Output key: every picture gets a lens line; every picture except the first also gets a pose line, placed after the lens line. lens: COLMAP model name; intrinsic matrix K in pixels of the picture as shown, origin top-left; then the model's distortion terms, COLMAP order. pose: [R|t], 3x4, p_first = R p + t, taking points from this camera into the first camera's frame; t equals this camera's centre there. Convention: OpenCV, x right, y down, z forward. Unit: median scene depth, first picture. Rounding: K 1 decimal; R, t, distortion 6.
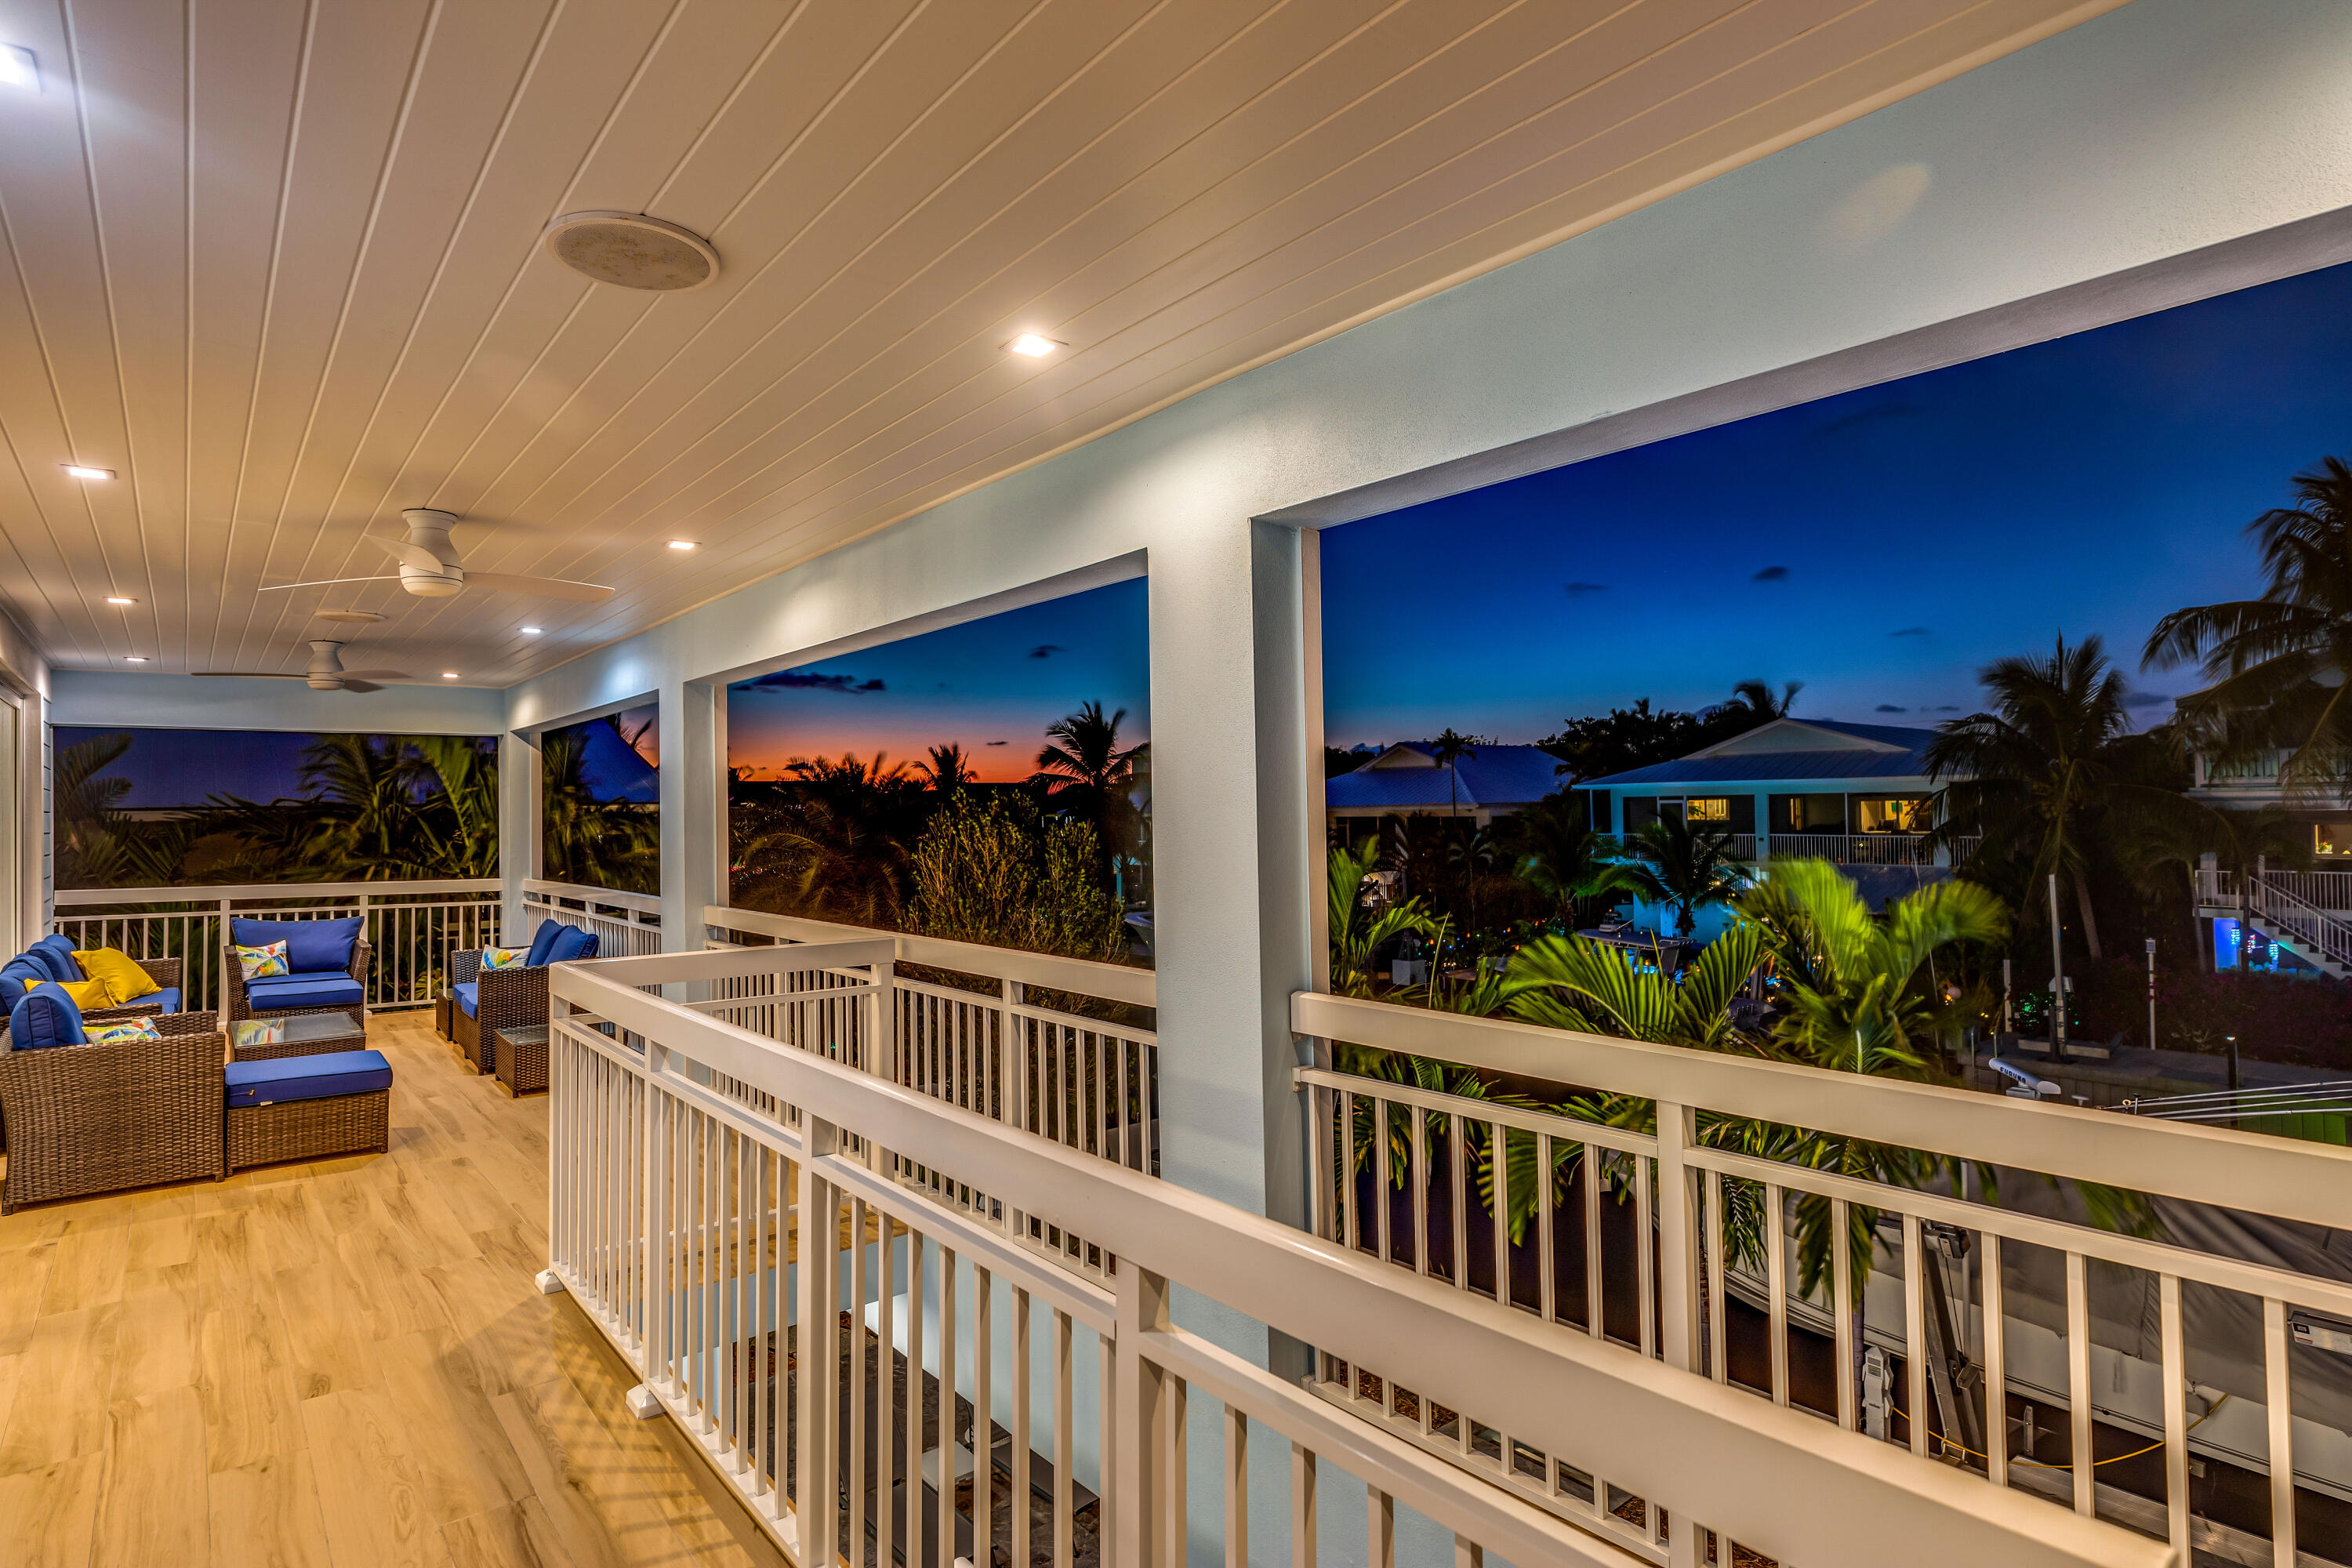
lens RADIAL K [[1225.3, 0, 1174.7], [0, 1225.3, 781.8], [0, 0, 1]] dist [0.002743, 0.000650]
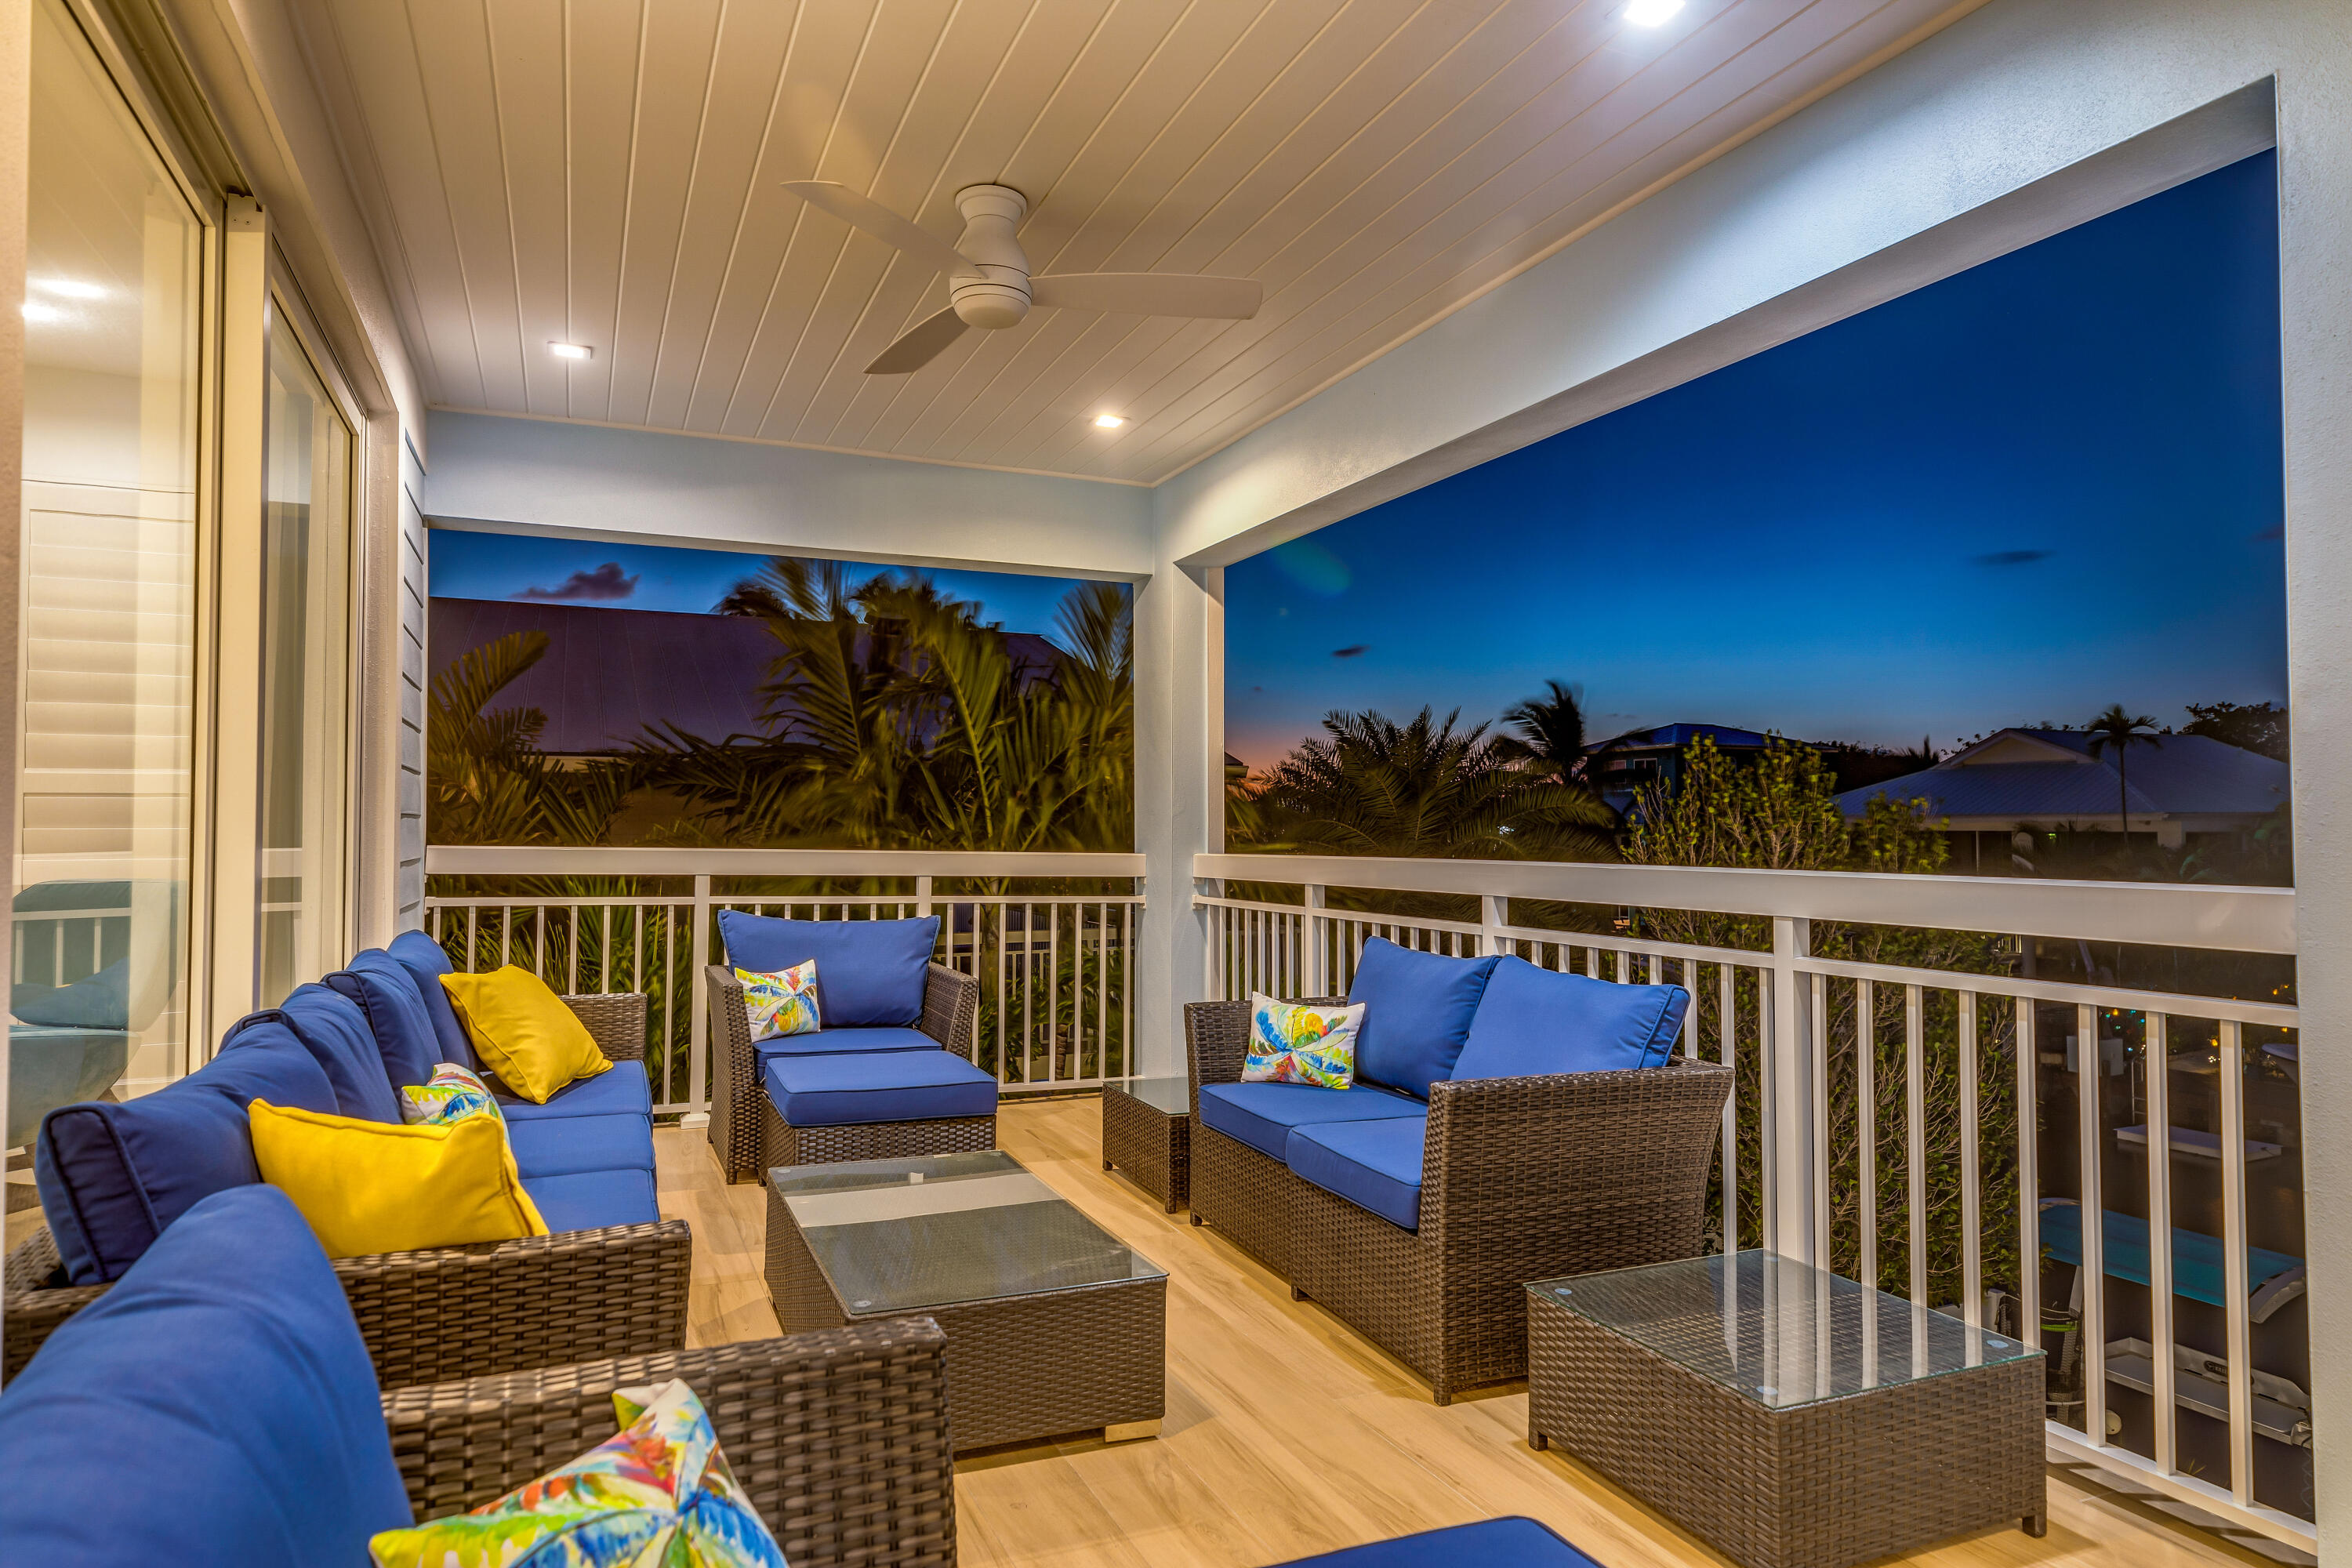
lens RADIAL K [[1416.2, 0, 1175.5], [0, 1416.2, 786.5], [0, 0, 1]] dist [0.003016, -0.001235]
pose [[0.960697, 0.007684, -0.277494, -0.396227], [-0.008598, 0.999961, -0.002077, 0.055275], [0.277467, 0.004381, 0.960725, 0.458082]]
